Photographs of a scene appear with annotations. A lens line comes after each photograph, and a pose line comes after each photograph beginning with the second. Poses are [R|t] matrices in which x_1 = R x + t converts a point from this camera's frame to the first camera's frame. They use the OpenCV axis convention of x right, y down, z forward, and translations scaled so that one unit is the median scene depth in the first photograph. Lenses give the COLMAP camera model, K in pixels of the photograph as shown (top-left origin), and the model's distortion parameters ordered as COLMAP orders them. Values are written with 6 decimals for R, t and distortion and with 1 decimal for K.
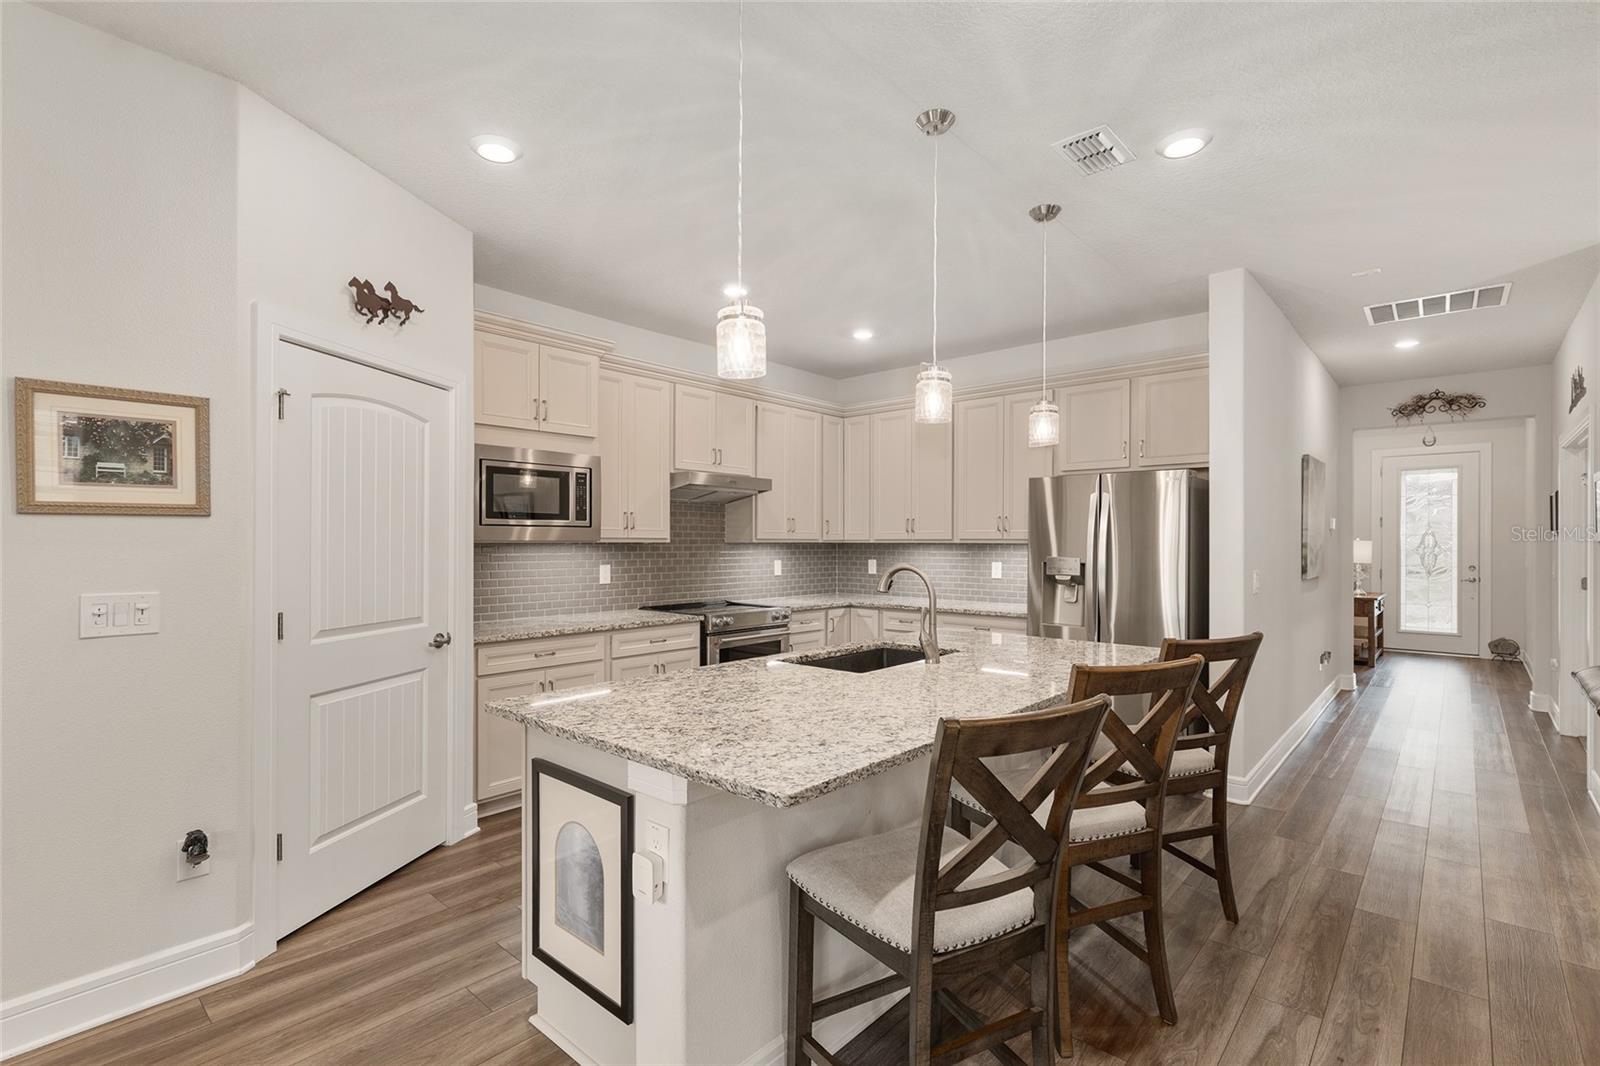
lens RADIAL K [[753.3, 0, 793.8], [0, 753.3, 539.3], [0, 0, 1]] dist [0.000864, -0.000248]
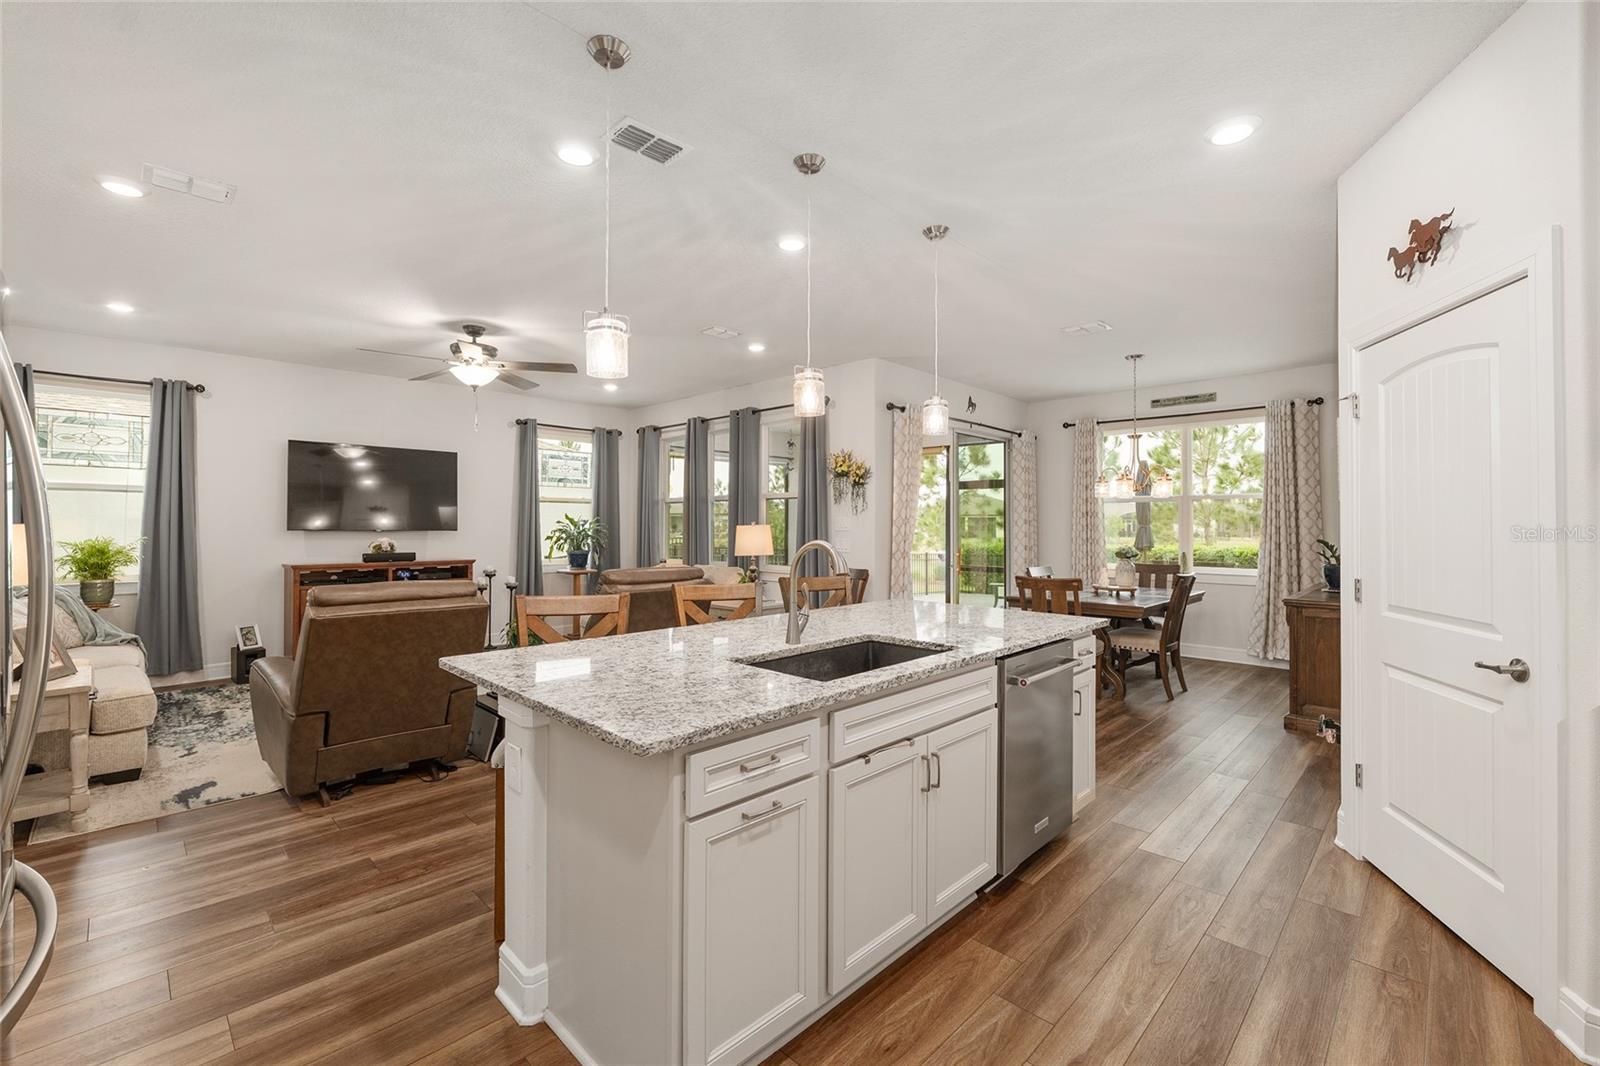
lens RADIAL K [[672.8, 0, 781.1], [0, 672.8, 513.9], [0, 0, 1]] dist [-0.010306, -0.000220]
pose [[-0.998292, -0.002283, 0.058370, 0.108974], [-0.003377, 0.999820, -0.018649, 0.009765], [-0.058317, -0.018814, -0.998121, 1.334080]]
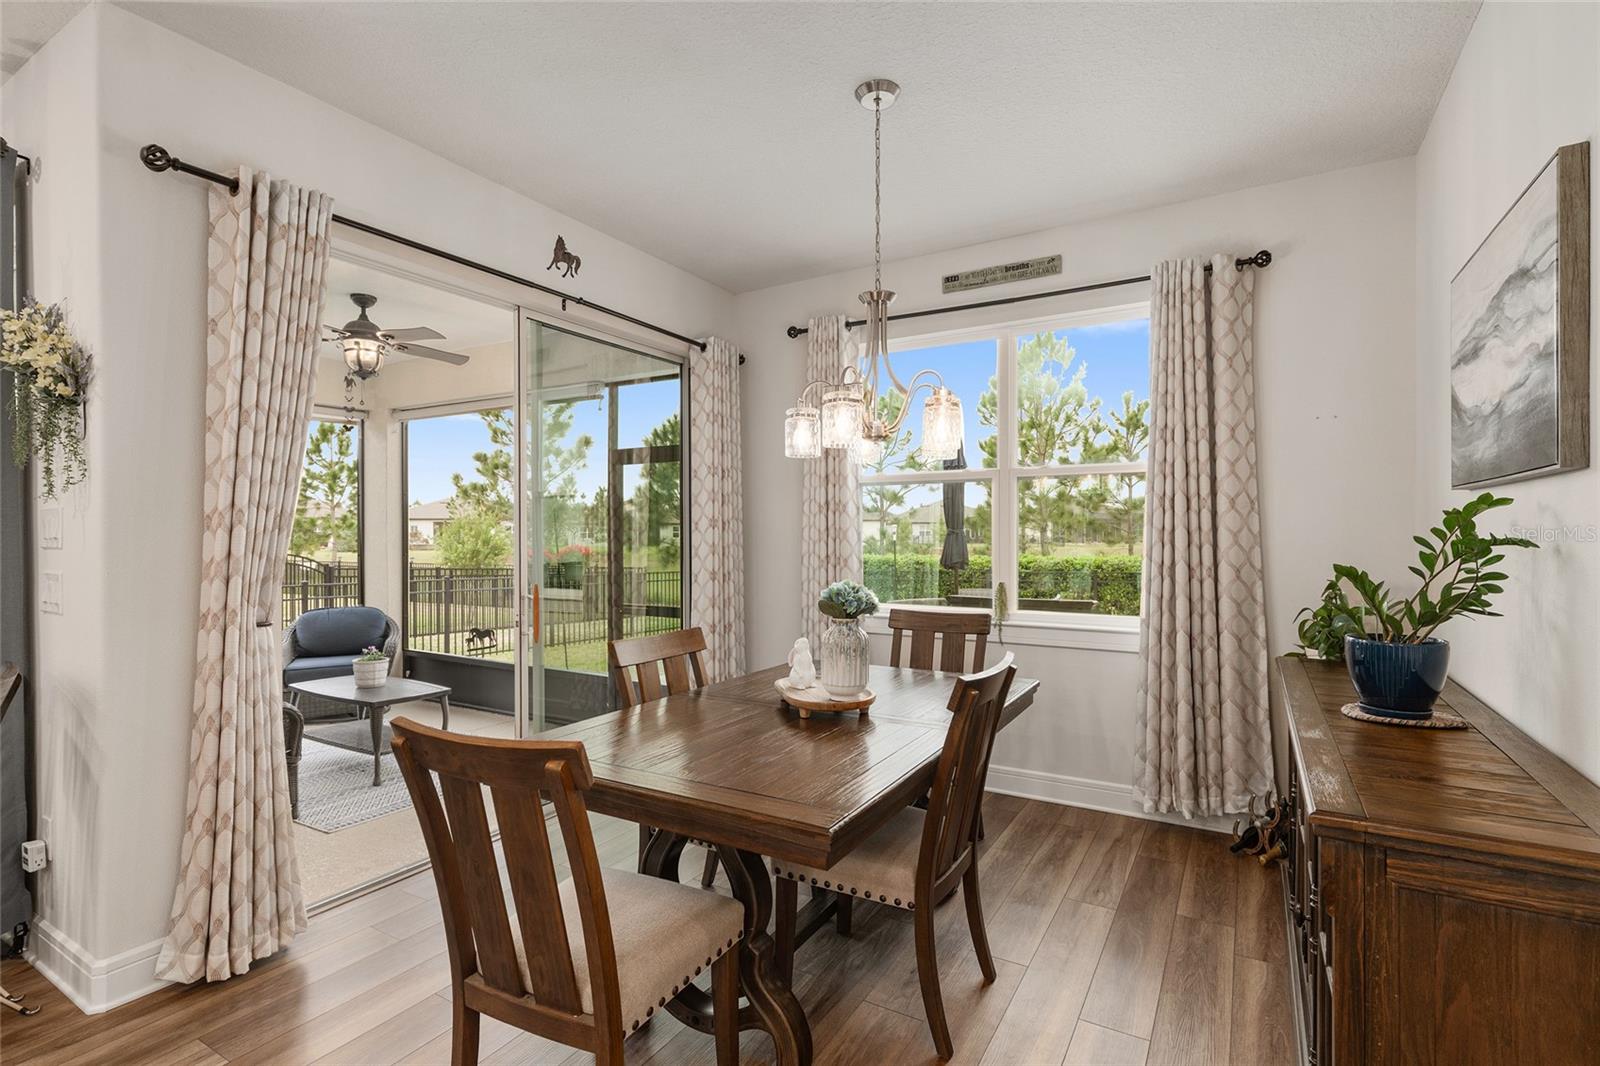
lens RADIAL K [[767.0, 0, 800.0], [0, 767.0, 533.0], [0, 0, 1]] dist [0.000078, -0.000019]
pose [[-0.980288, 0.003586, -0.197541, -0.385060], [0.004843, 0.999971, -0.005884, 0.013110], [0.197514, -0.006725, -0.980277, 0.449793]]
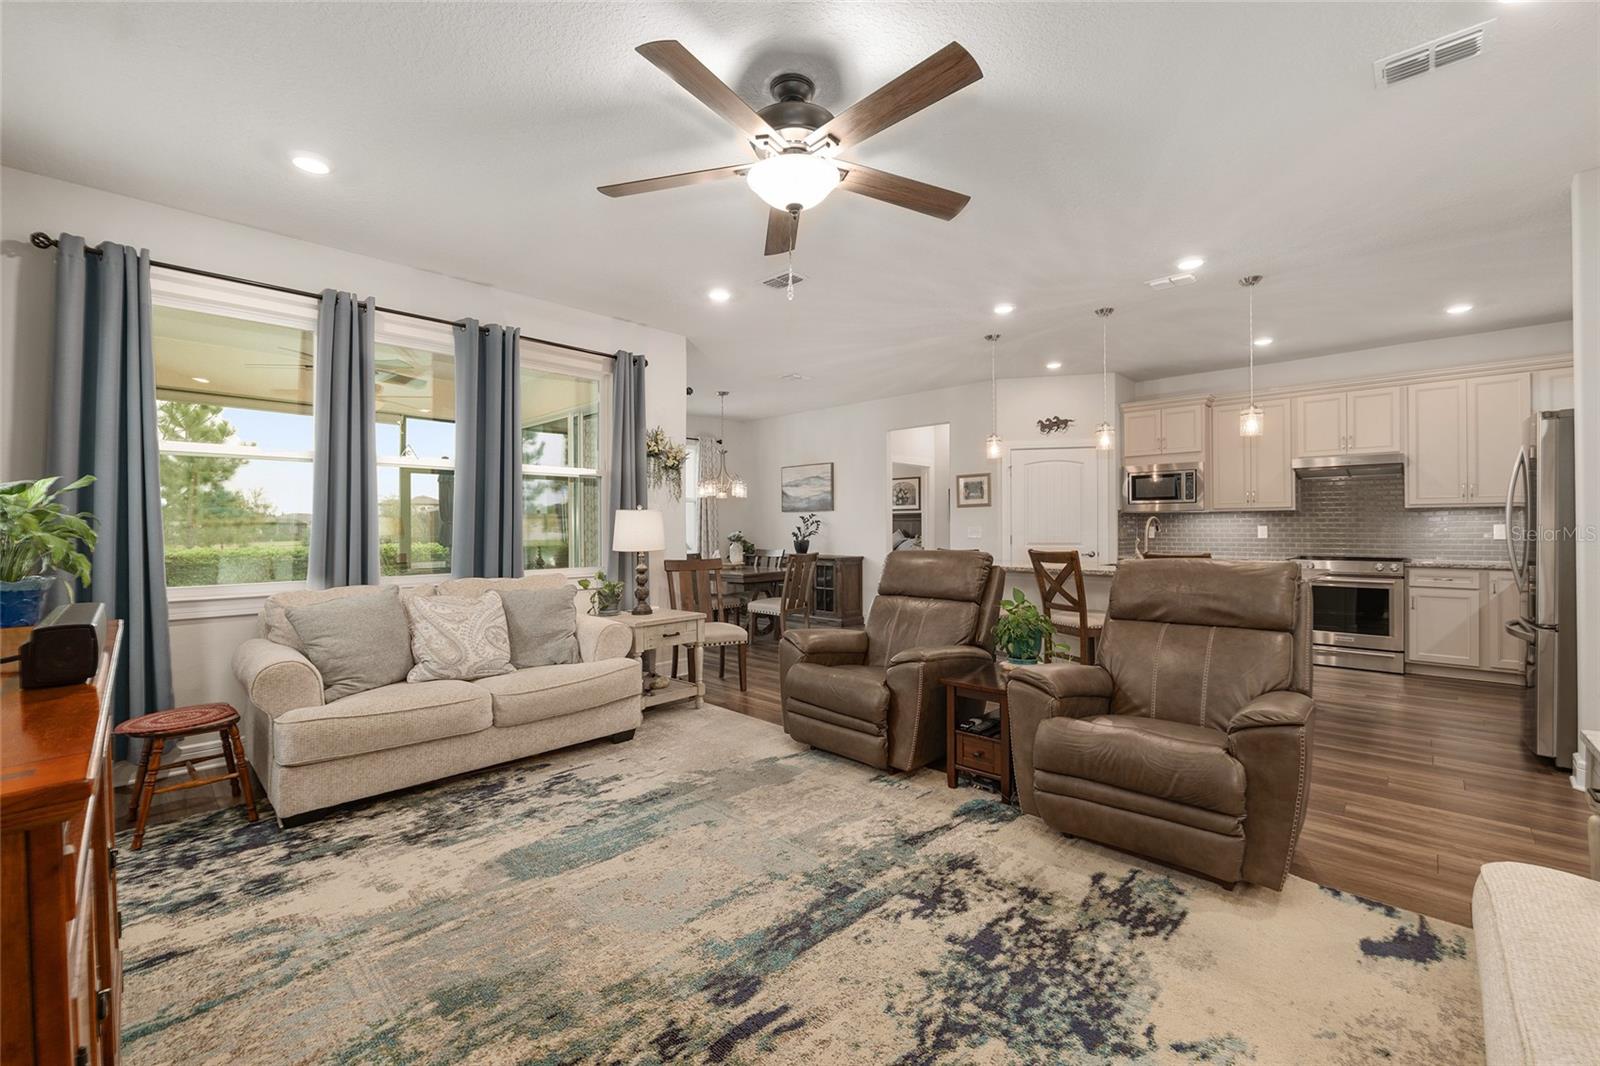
lens RADIAL K [[662.8, 0, 799.2], [0, 662.8, 529.3], [0, 0, 1]] dist [-0.011143, -0.000187]
pose [[-0.038543, -0.000126, -0.999257, 1.369460], [0.007738, 0.999970, -0.000425, 0.041474], [0.999227, -0.007749, -0.038541, 0.130308]]
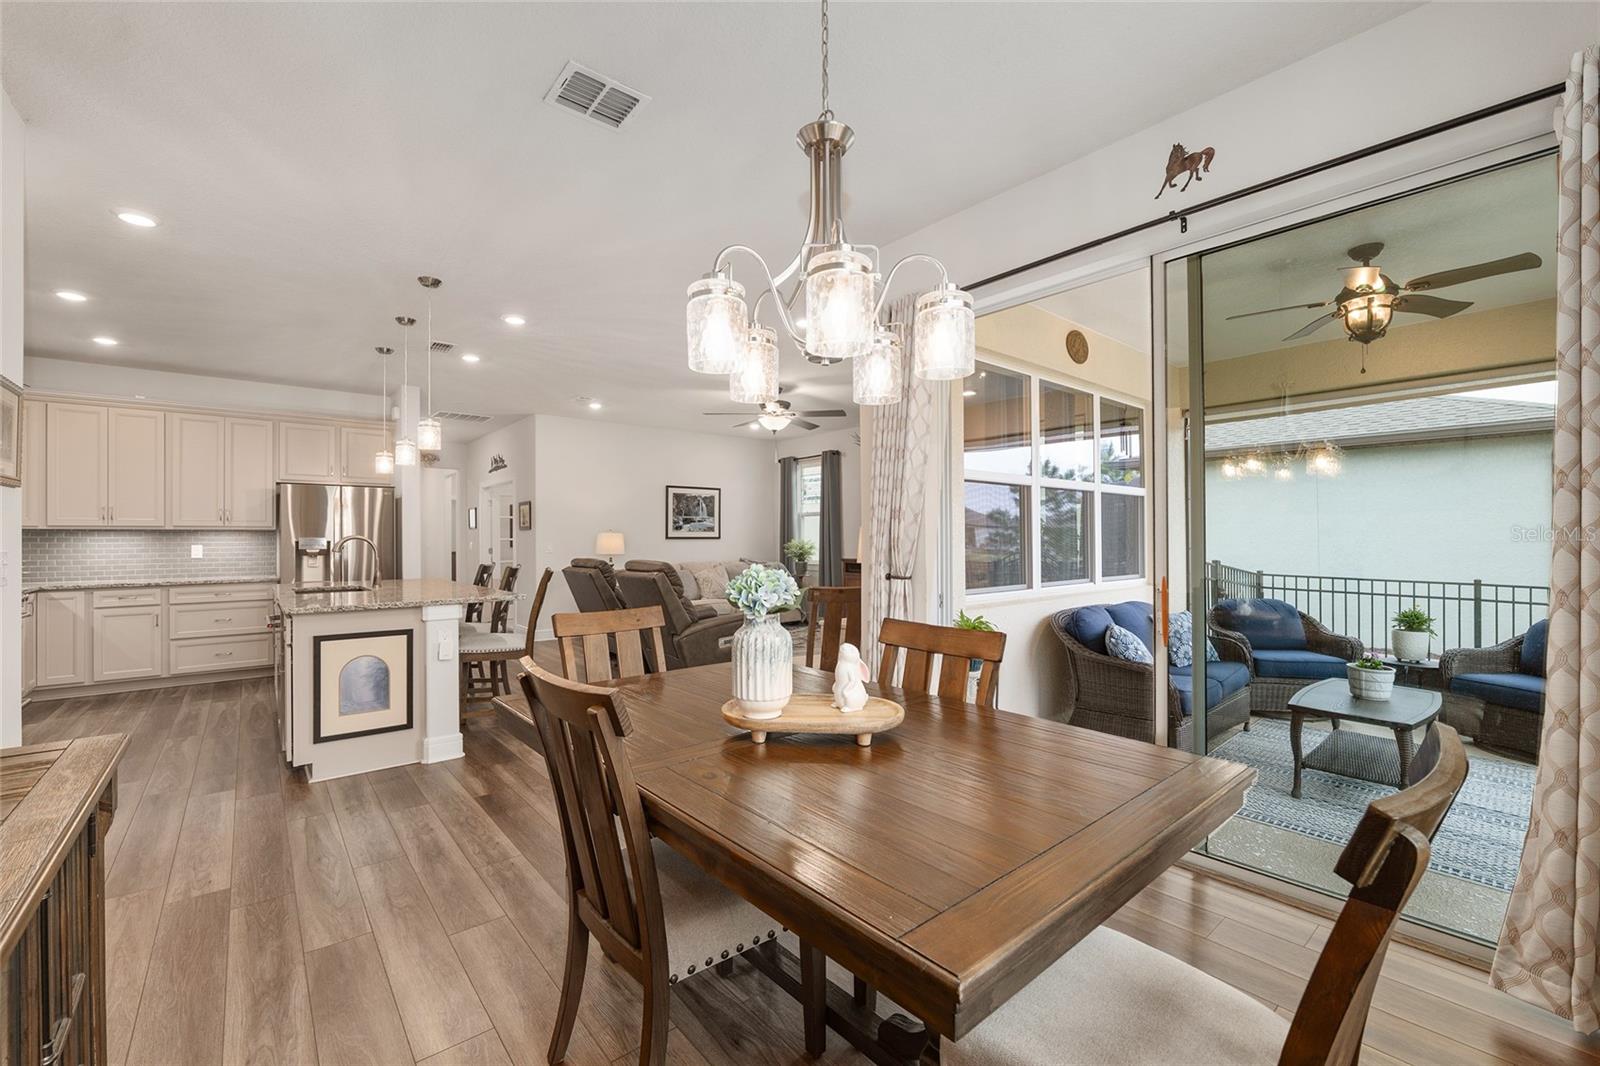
lens RADIAL K [[662.8, 0, 799.2], [0, 662.8, 529.3], [0, 0, 1]] dist [-0.011143, -0.000187]
pose [[0.146875, 0.010727, 0.989097, -0.942368], [0.002157, 0.999935, -0.011164, 0.025613], [-0.989153, 0.003774, 0.146843, -0.220360]]
